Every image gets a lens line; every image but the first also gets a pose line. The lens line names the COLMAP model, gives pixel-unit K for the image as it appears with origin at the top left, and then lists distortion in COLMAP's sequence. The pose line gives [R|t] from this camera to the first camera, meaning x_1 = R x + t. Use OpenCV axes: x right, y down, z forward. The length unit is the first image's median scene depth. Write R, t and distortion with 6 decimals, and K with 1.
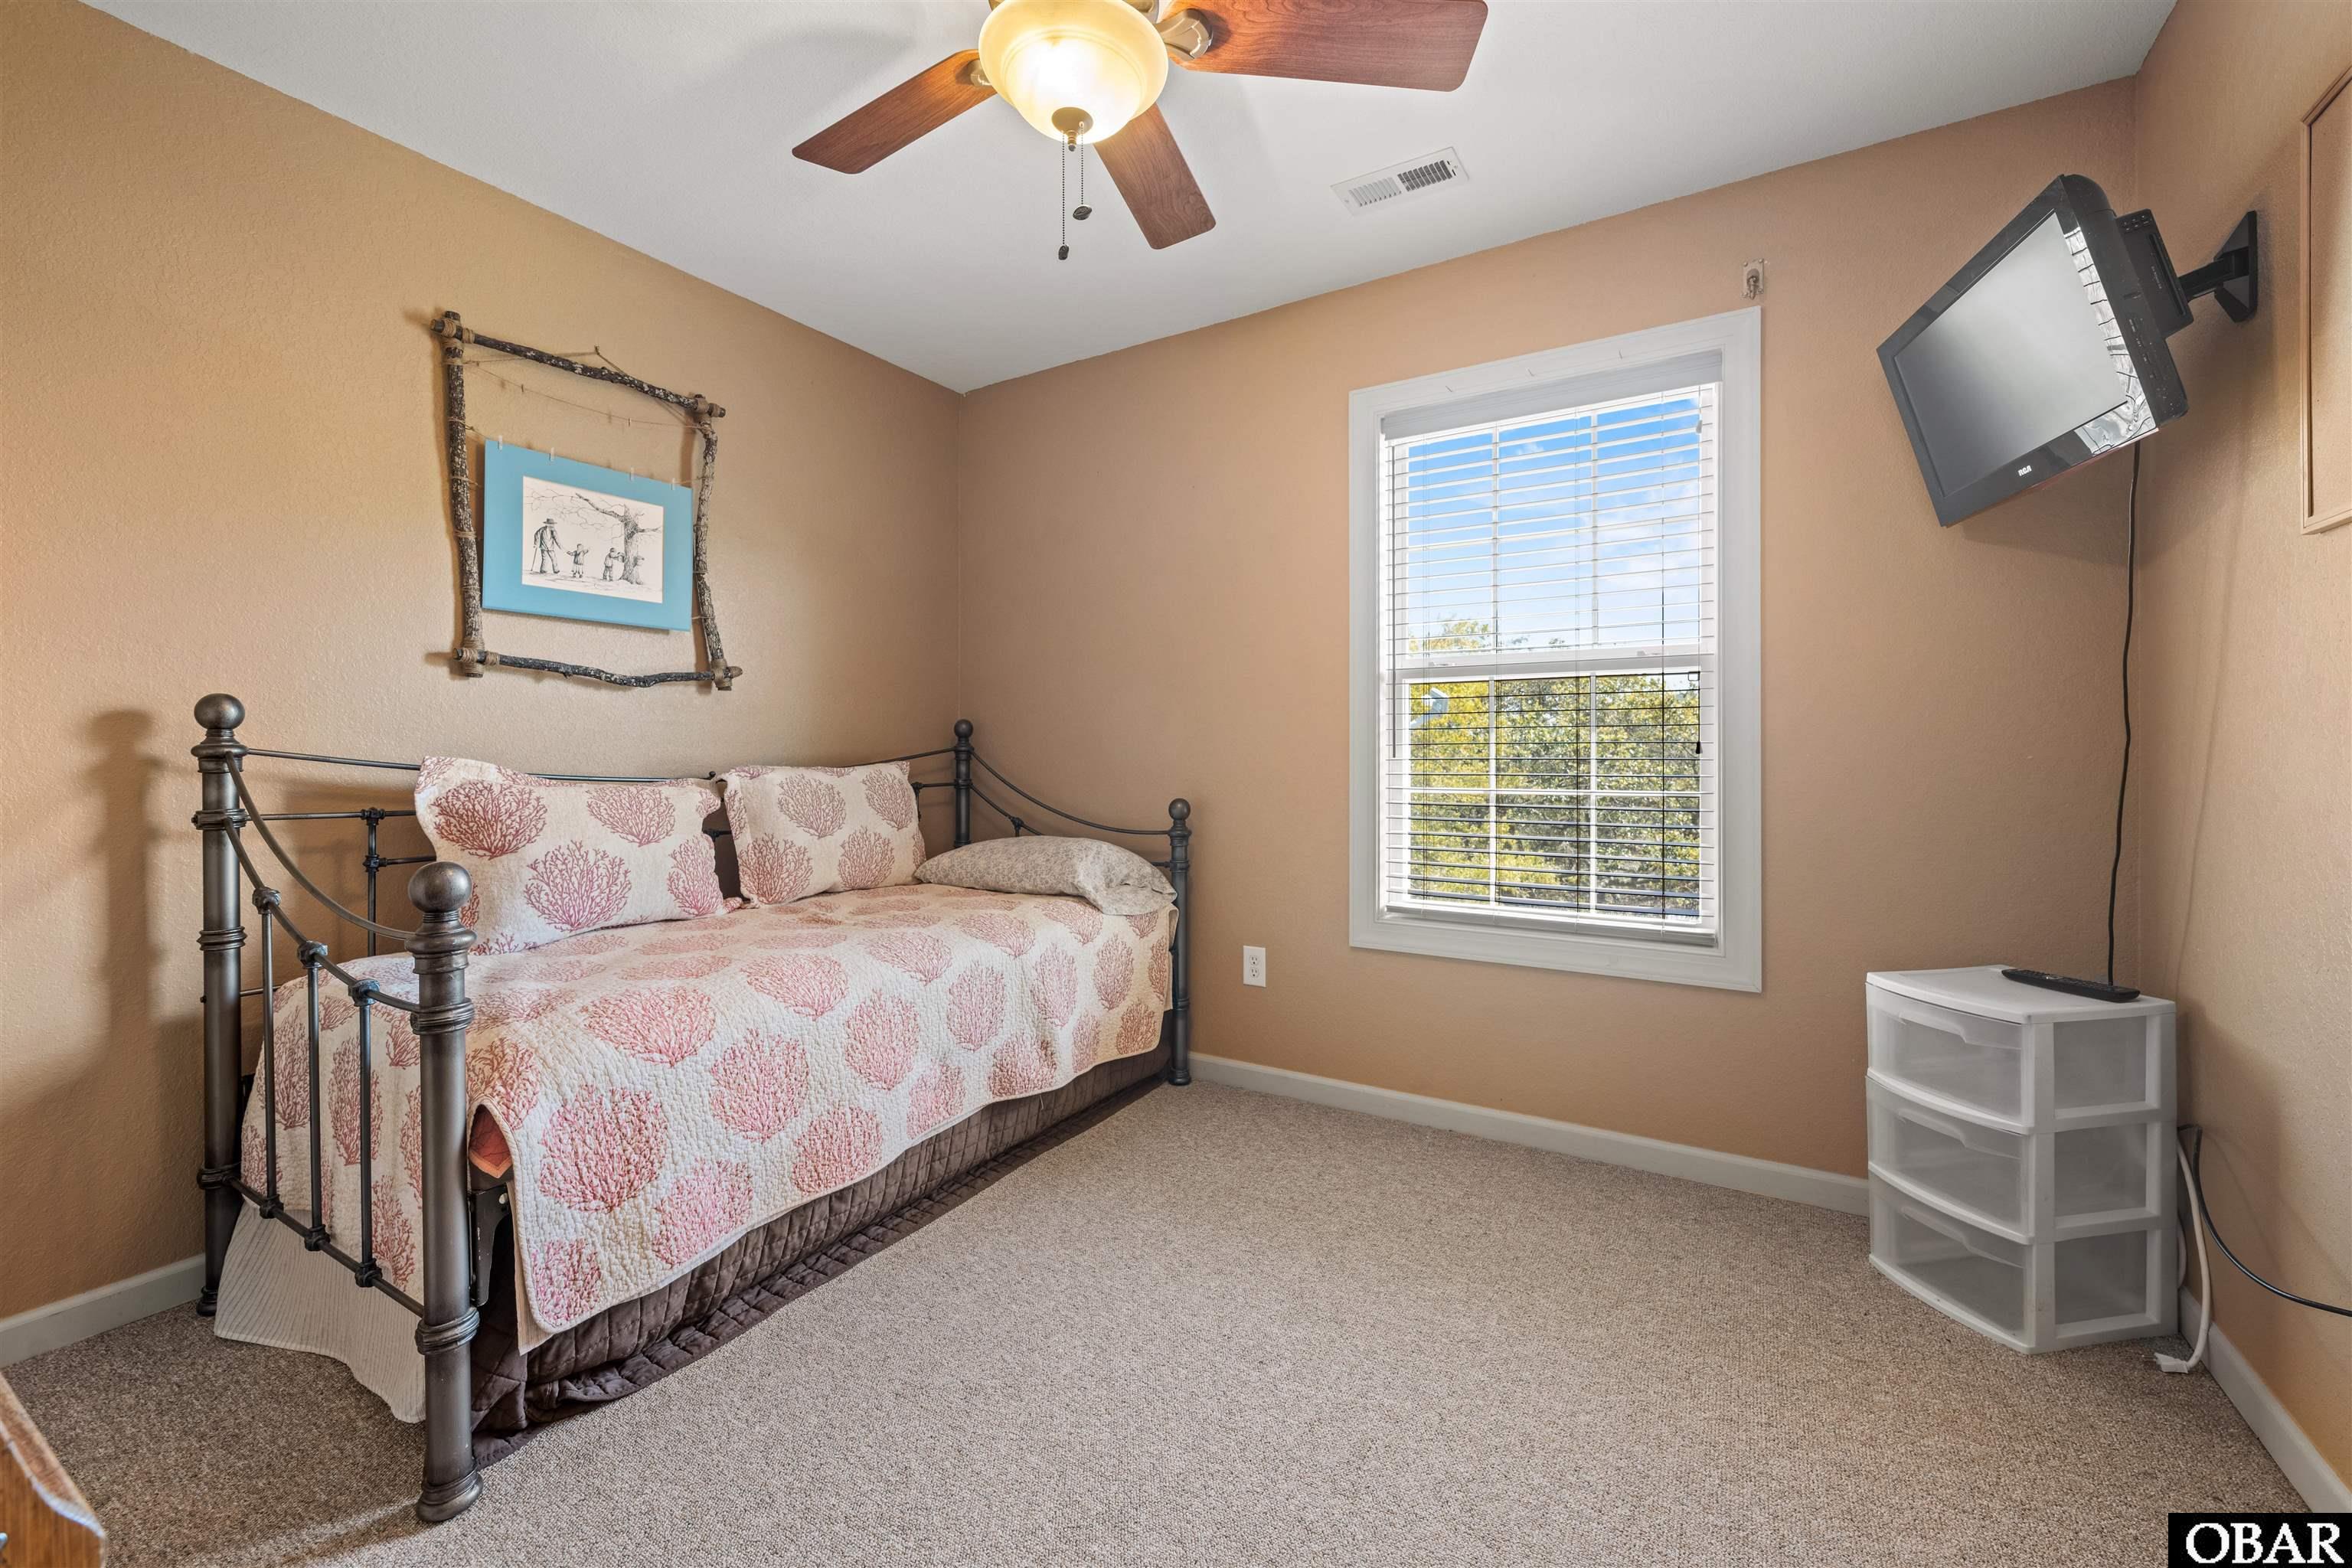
lens RADIAL K [[950.3, 0, 1177.2], [0, 950.3, 745.6], [0, 0, 1]] dist [-0.000219, 0.000057]
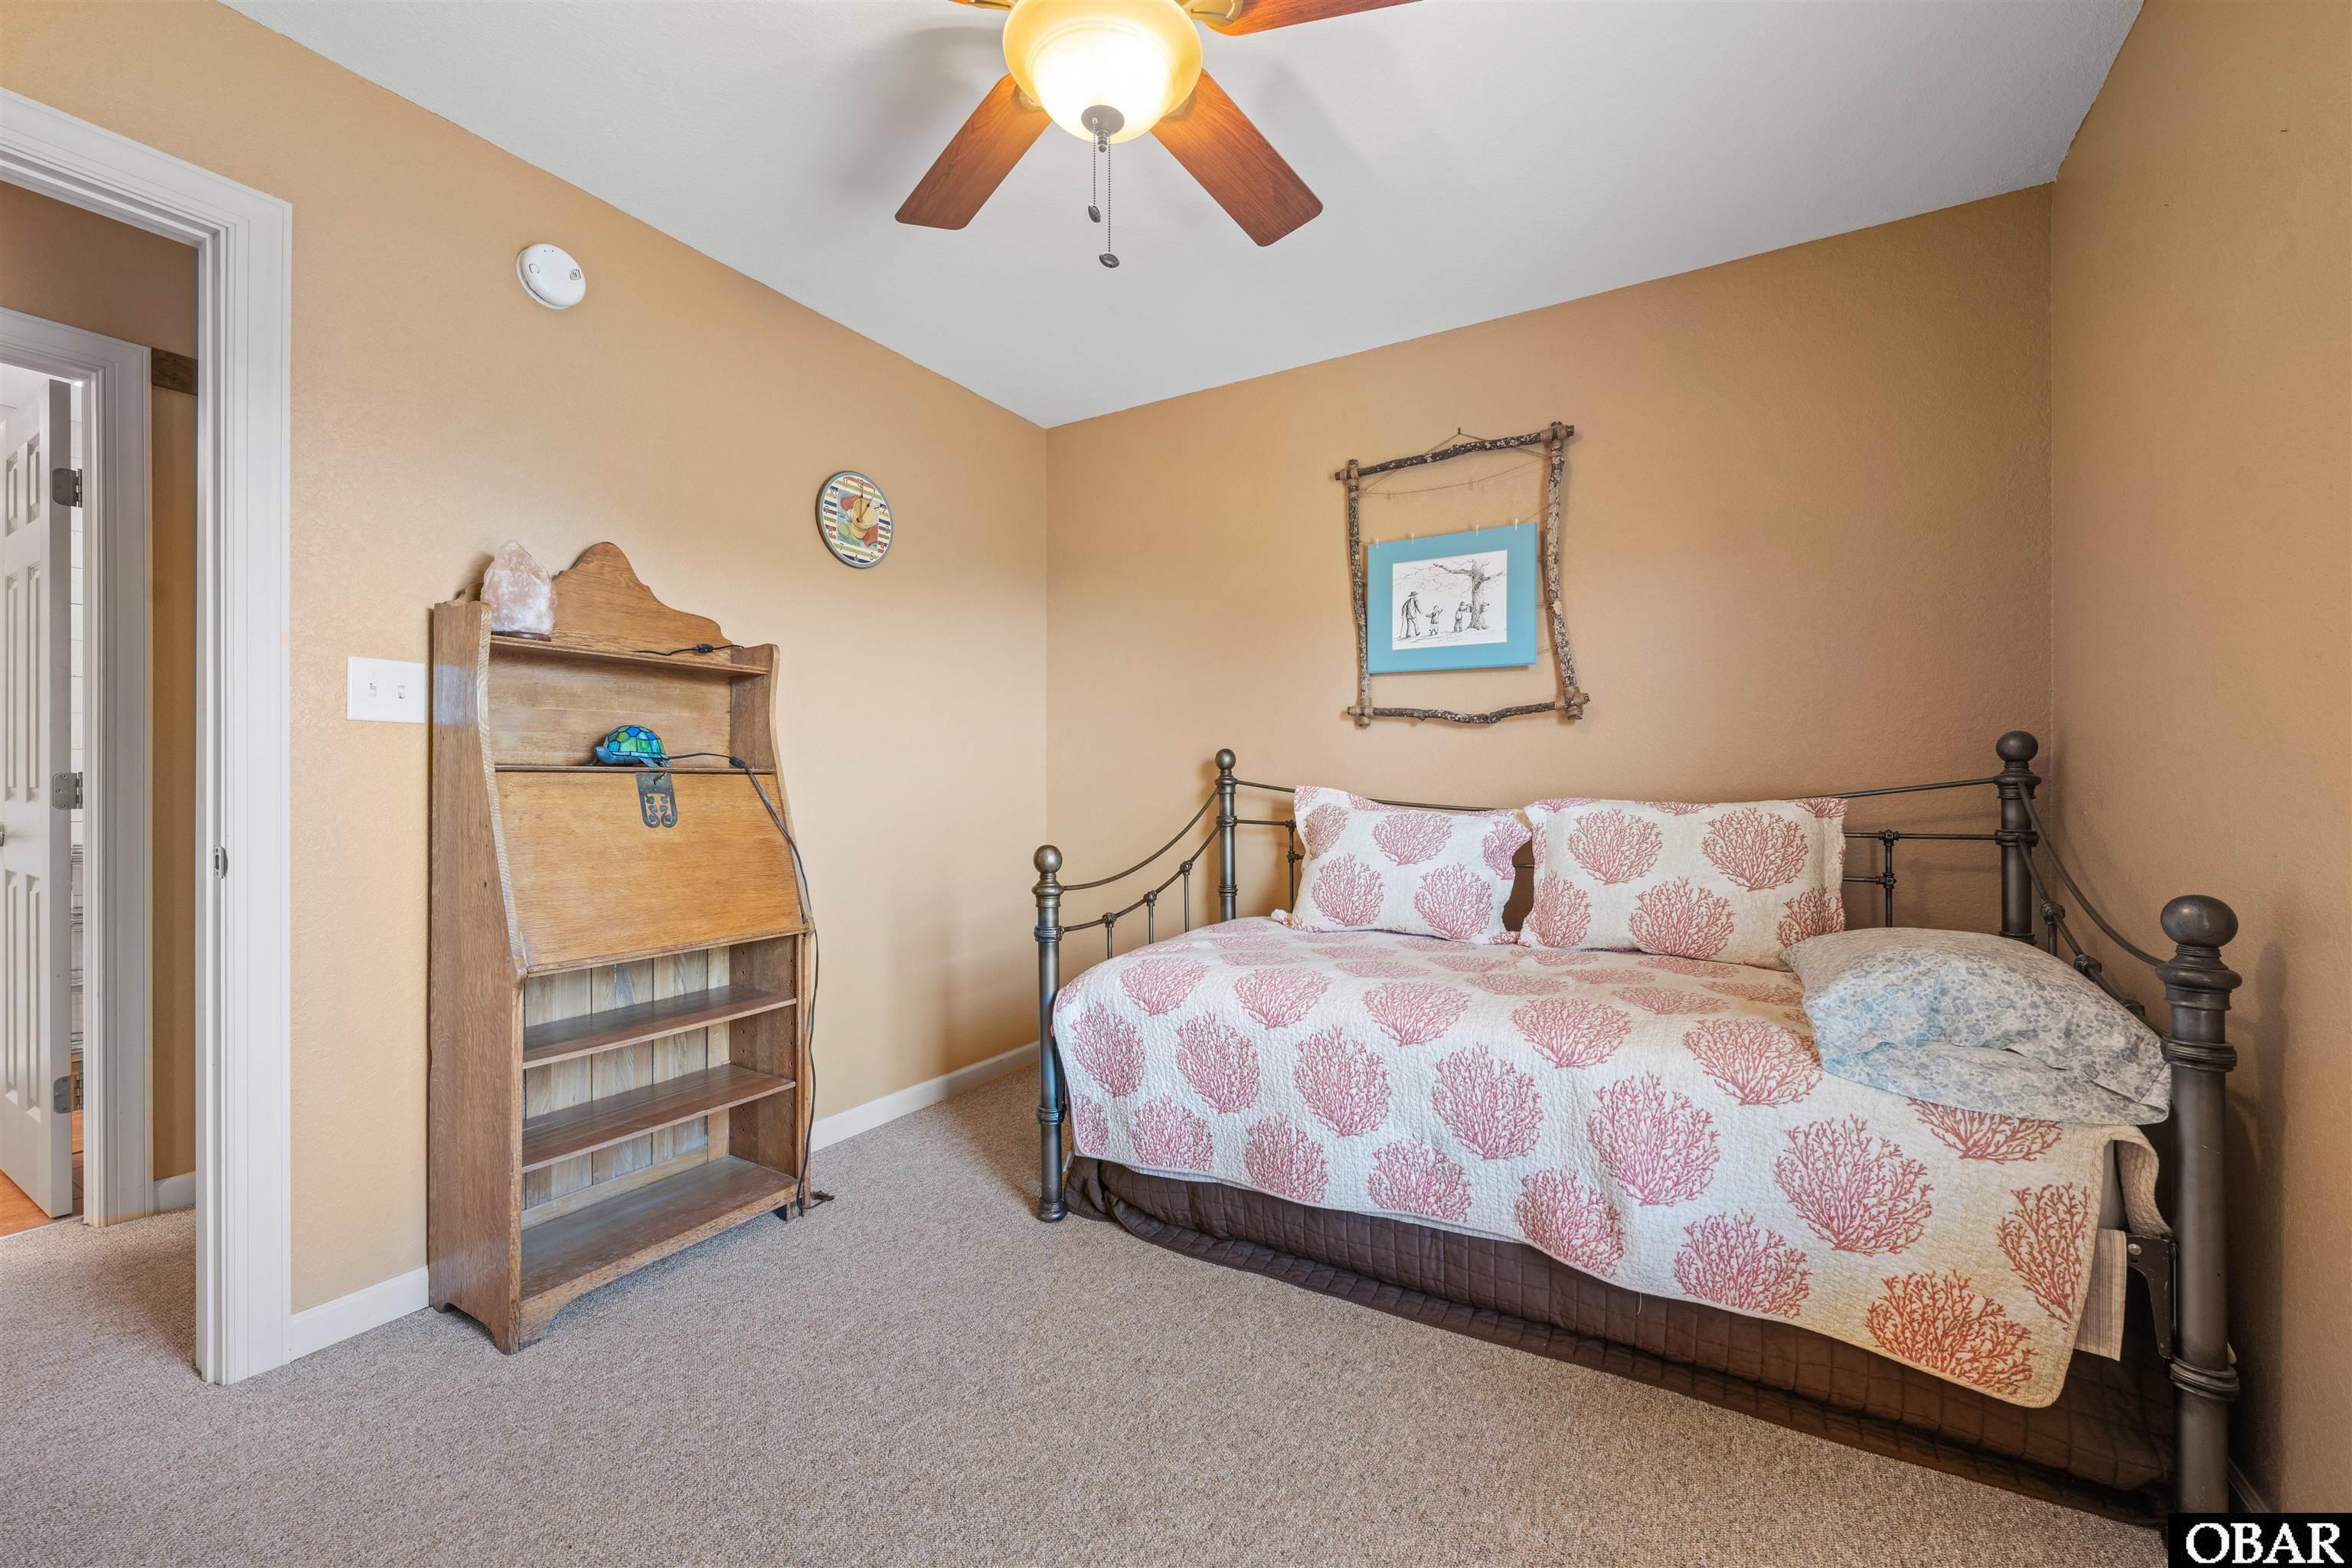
lens RADIAL K [[939.9, 0, 1173.5], [0, 939.9, 773.1], [0, 0, 1]] dist [-0.001668, -0.000061]
pose [[0.008559, -0.007716, -0.999934, 0.521851], [0.004219, 0.999962, -0.007680, 0.001793], [0.999954, -0.004153, 0.008591, 0.659344]]
